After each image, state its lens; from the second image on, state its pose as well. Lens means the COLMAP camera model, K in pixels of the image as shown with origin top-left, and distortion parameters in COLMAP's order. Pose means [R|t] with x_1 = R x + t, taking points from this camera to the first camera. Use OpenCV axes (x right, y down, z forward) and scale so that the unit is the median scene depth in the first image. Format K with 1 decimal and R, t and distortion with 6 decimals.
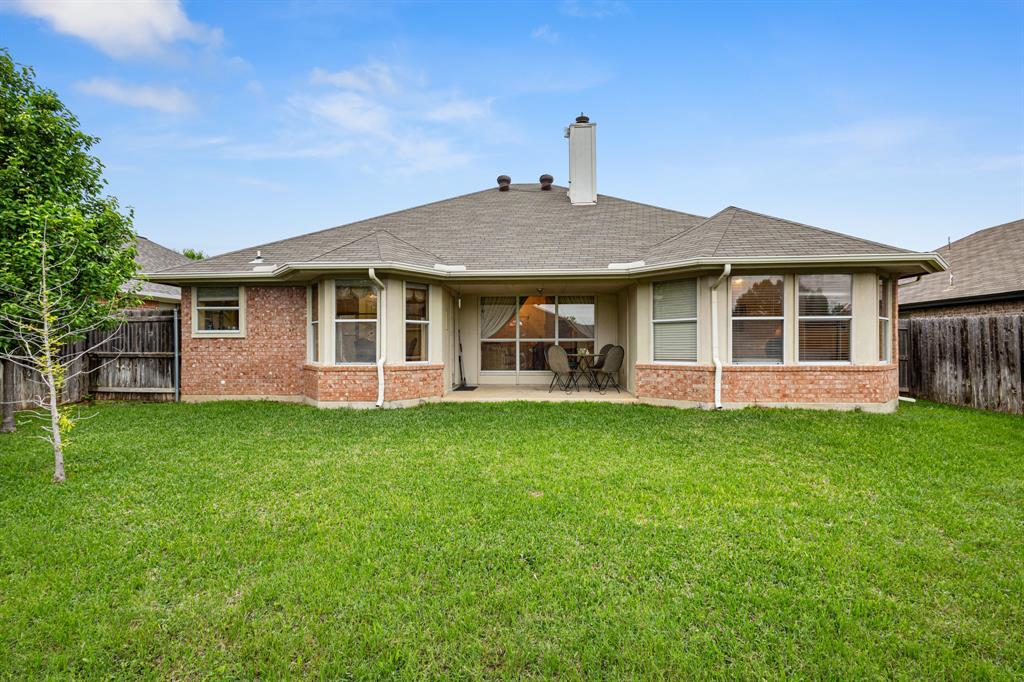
lens RADIAL K [[470.4, 0, 512.1], [0, 470.4, 331.5], [0, 0, 1]] dist [0.020044, 0.000046]
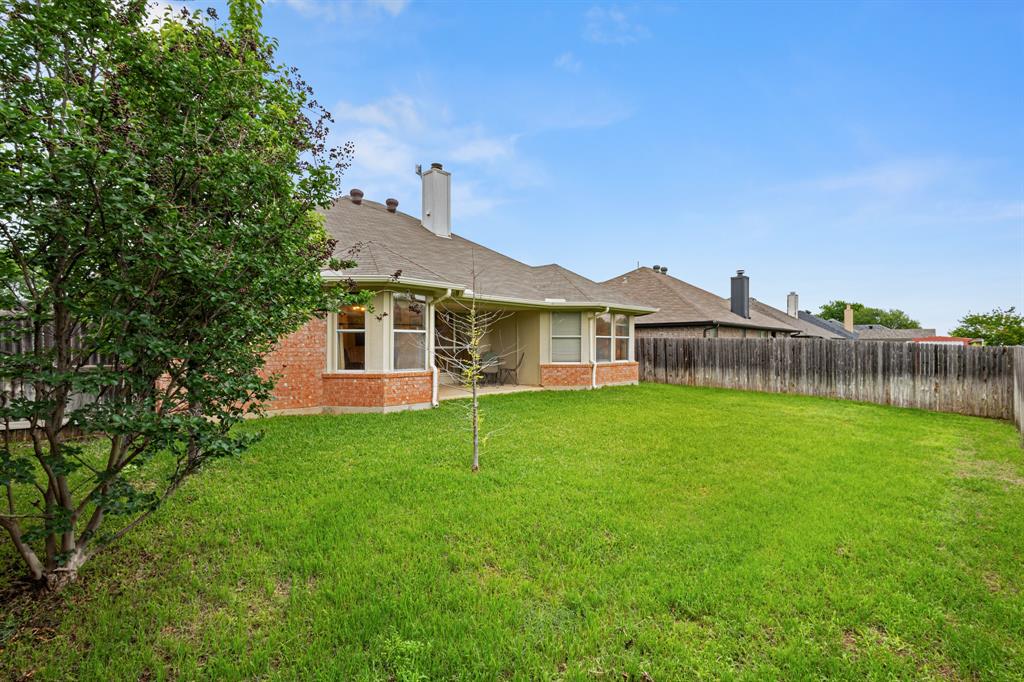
lens RADIAL K [[472.5, 0, 509.6], [0, 472.5, 340.1], [0, 0, 1]] dist [0.004547, 0.000073]
pose [[0.651344, 0.015222, 0.758630, -0.977117], [-0.020714, 0.999783, -0.002277, -0.004064], [-0.758500, -0.014231, 0.651518, 0.099588]]
